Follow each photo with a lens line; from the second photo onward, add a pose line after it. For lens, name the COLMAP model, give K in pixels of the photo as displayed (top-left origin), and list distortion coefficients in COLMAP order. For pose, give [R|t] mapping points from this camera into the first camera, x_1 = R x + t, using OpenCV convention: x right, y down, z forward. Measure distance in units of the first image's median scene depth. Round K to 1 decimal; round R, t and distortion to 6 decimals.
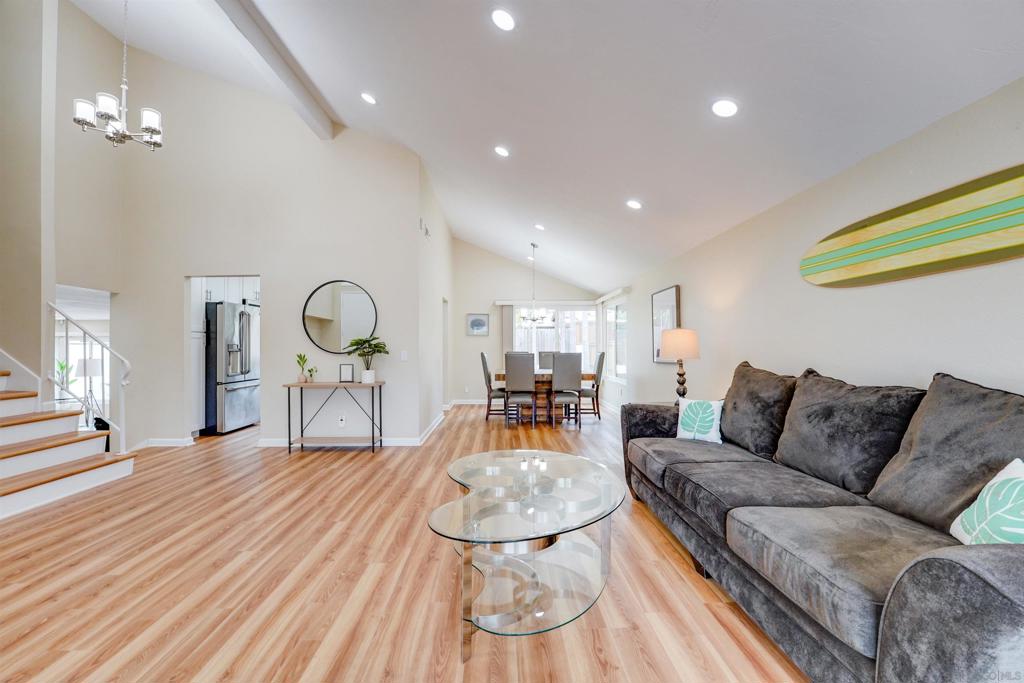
lens RADIAL K [[418.1, 0, 511.7], [0, 418.1, 343.7], [0, 0, 1]] dist [-0.025472, 0.000772]
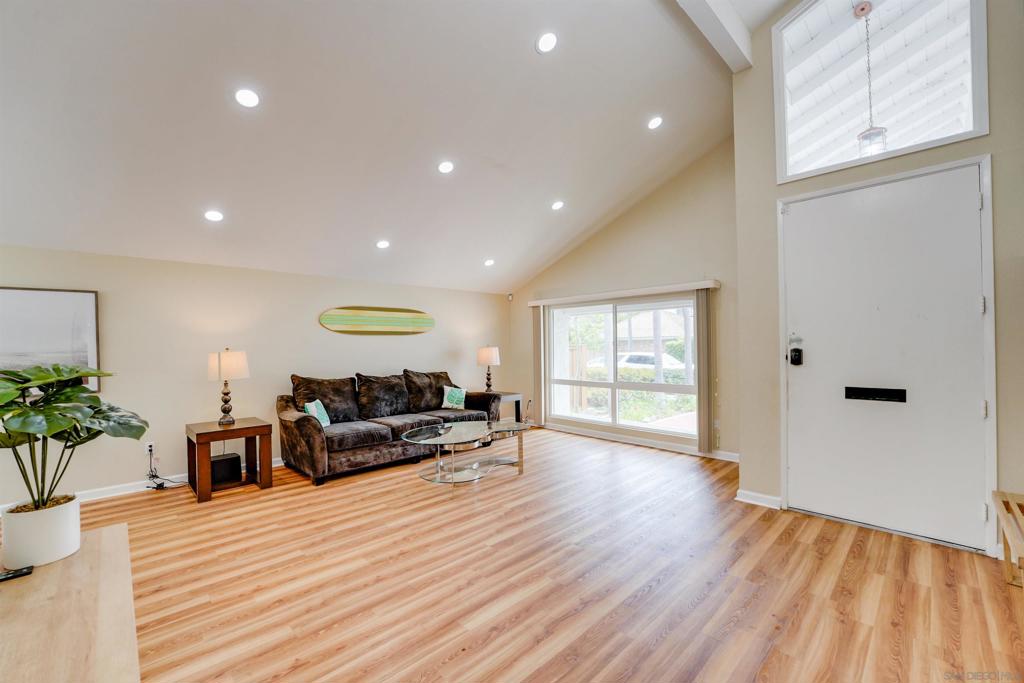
lens RADIAL K [[418.1, 0, 511.7], [0, 418.1, 343.7], [0, 0, 1]] dist [-0.025472, 0.000772]
pose [[-0.674197, 0.018126, 0.738329, -0.707201], [0.010557, 0.999833, -0.014907, -0.023975], [-0.738476, -0.002255, -0.674276, 0.963110]]
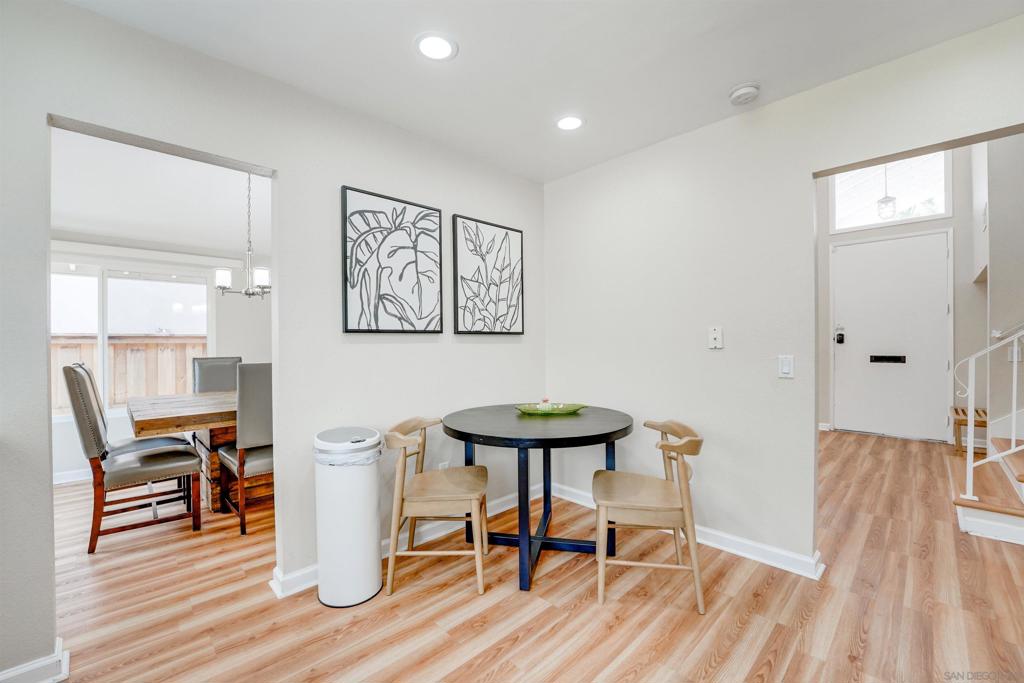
lens RADIAL K [[415.2, 0, 513.0], [0, 415.2, 344.4], [0, 0, 1]] dist [-0.024282, 0.000094]
pose [[-0.676257, 0.006223, 0.736639, -0.740312], [0.006752, 0.999975, -0.002248, 0.004939], [-0.736634, 0.003454, -0.676282, 1.588858]]
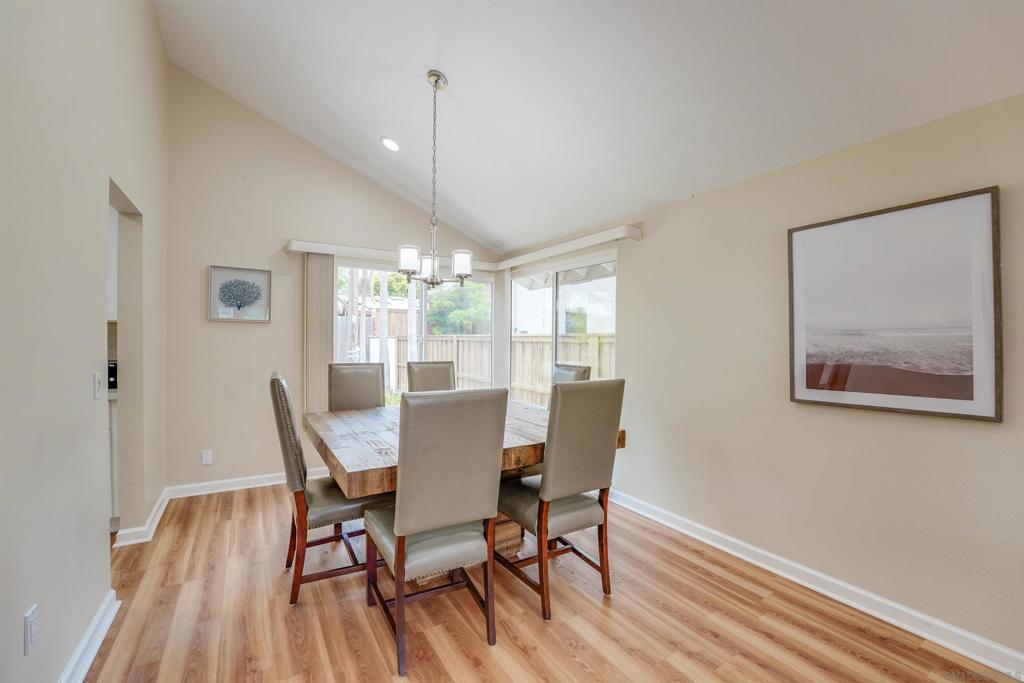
lens RADIAL K [[422.7, 0, 513.2], [0, 422.7, 343.2], [0, 0, 1]] dist [-0.026737, 0.000437]
pose [[0.862458, 0.006751, 0.506084, -0.105870], [-0.015467, 0.999796, 0.013022, -0.014263], [-0.505893, -0.019059, 0.862386, 0.935065]]
